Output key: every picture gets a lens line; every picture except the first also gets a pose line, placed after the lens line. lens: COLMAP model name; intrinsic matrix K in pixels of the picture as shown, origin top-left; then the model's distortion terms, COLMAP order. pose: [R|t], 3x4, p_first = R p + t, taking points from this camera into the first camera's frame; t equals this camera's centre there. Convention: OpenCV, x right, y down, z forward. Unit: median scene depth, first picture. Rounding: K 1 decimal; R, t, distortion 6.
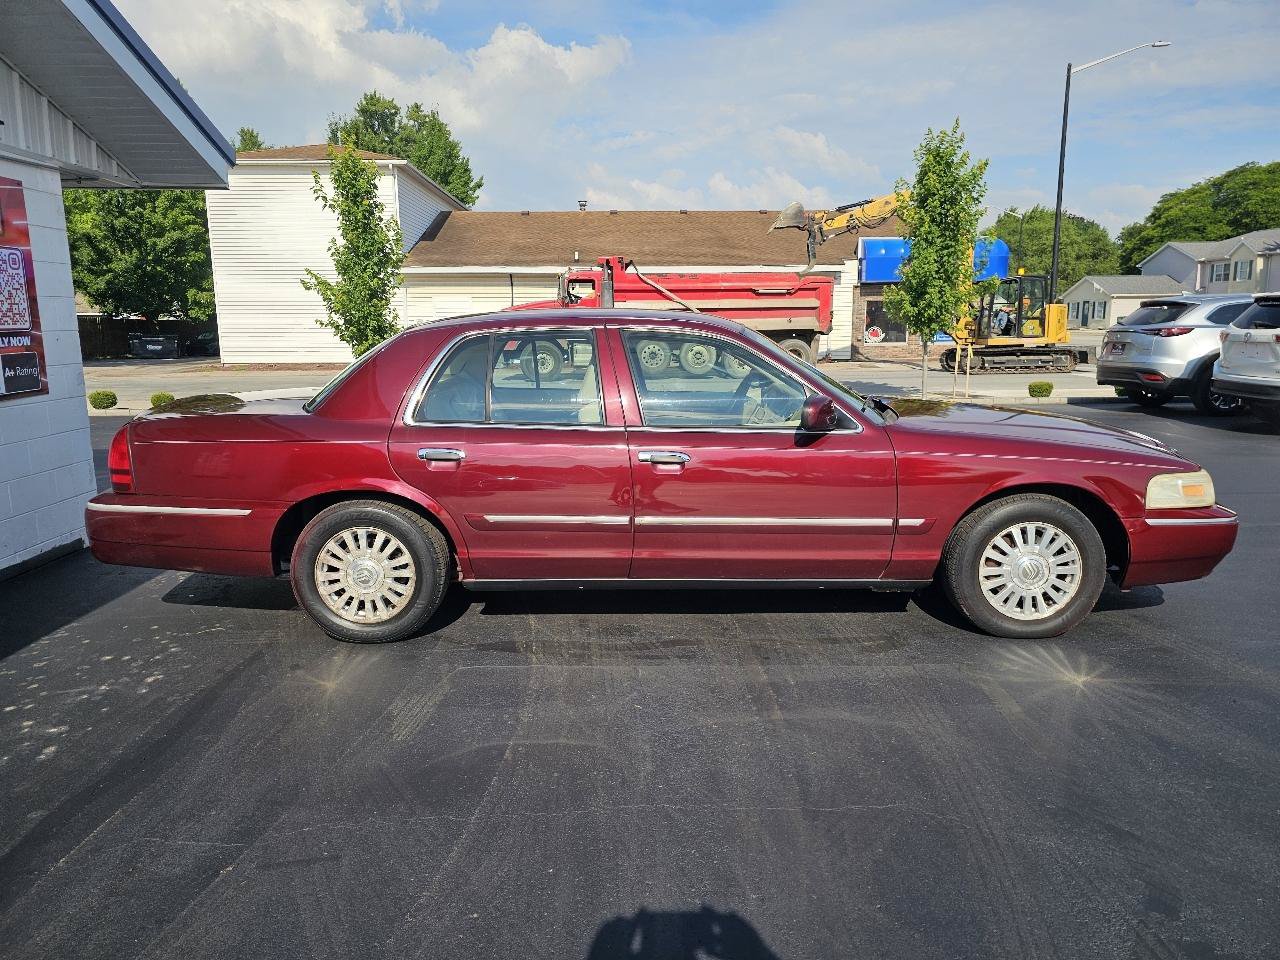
lens RADIAL K [[867.9, 0, 652.3], [0, 867.9, 476.5], [0, 0, 1]] dist [0.058633, -0.054648]
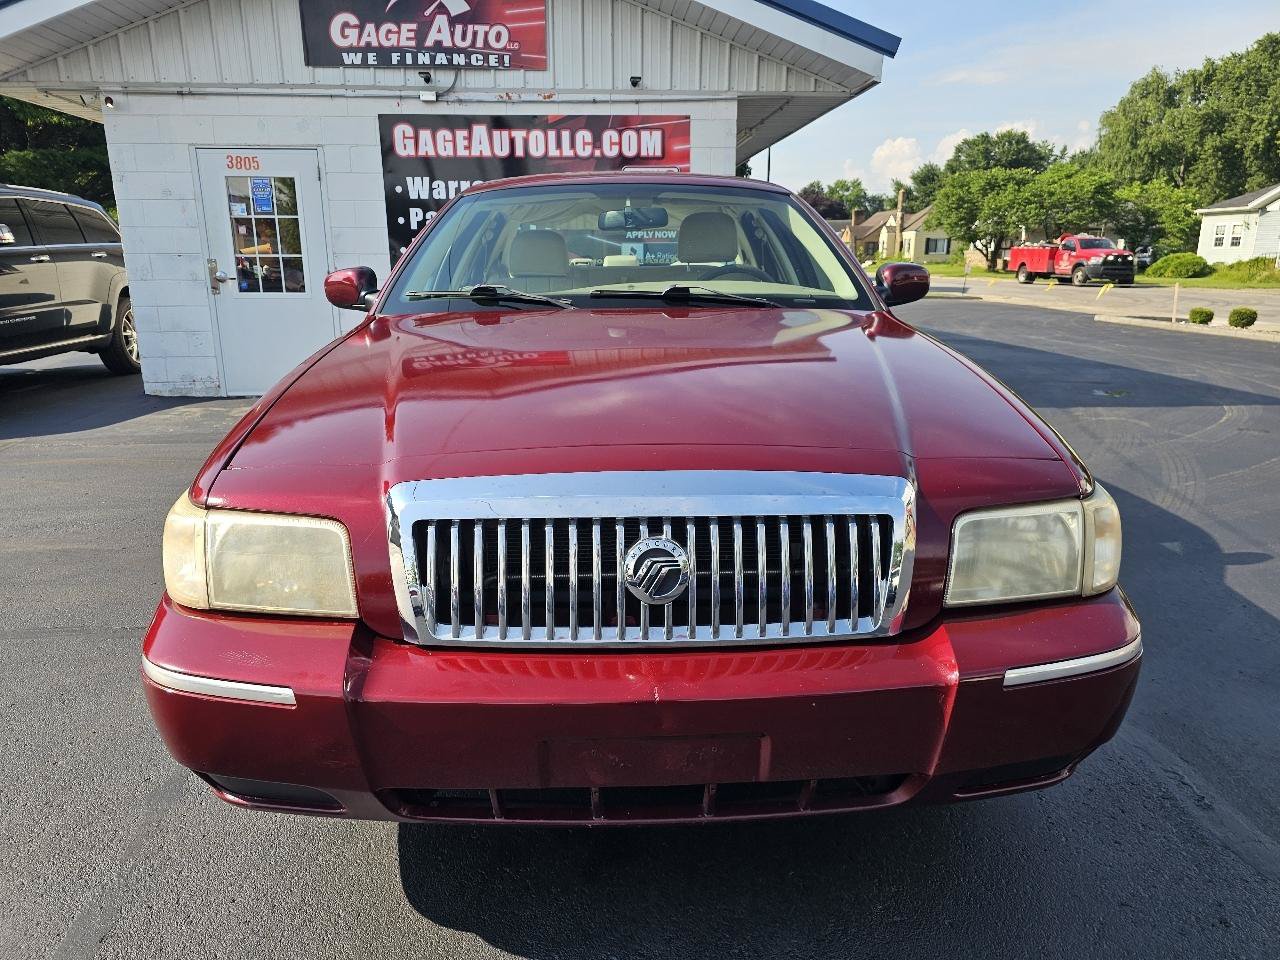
lens RADIAL K [[867.9, 0, 633.7], [0, 867.9, 480.4], [0, 0, 1]] dist [0.058633, -0.054648]
pose [[0.060738, 0.252189, -0.965770, 0.185202], [-0.174316, 0.955367, 0.238510, -0.024418], [0.982815, 0.153863, 0.101987, 0.211880]]
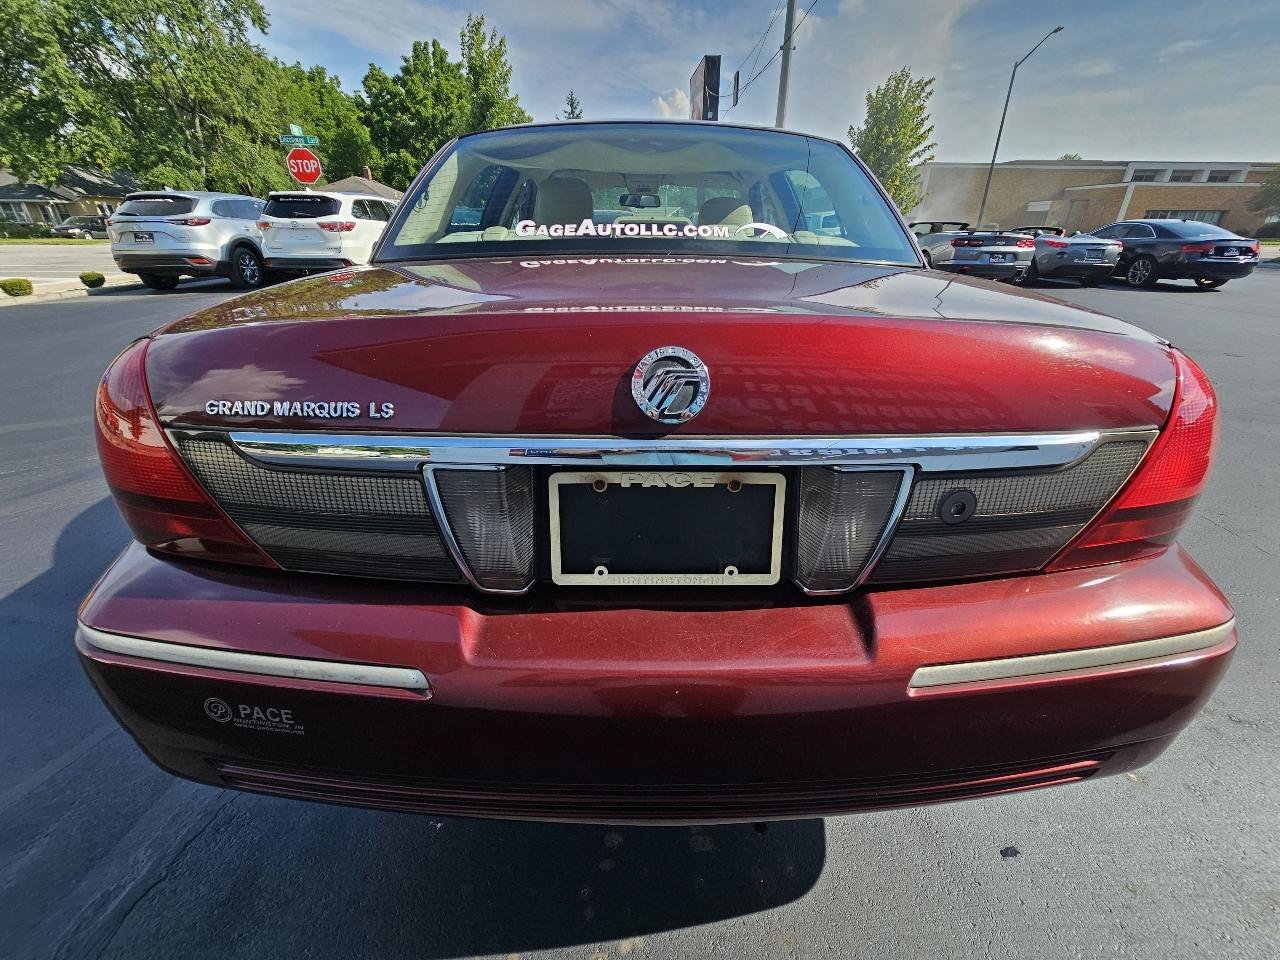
lens RADIAL K [[525.8, 0, 646.0], [0, 525.8, 473.7], [0, 0, 1]] dist [0.002453, -0.001263]
pose [[-0.028410, -0.416918, 0.908500, -0.151485], [0.175040, 0.892749, 0.415164, -0.024928], [-0.984151, 0.170818, 0.047614, 0.229169]]
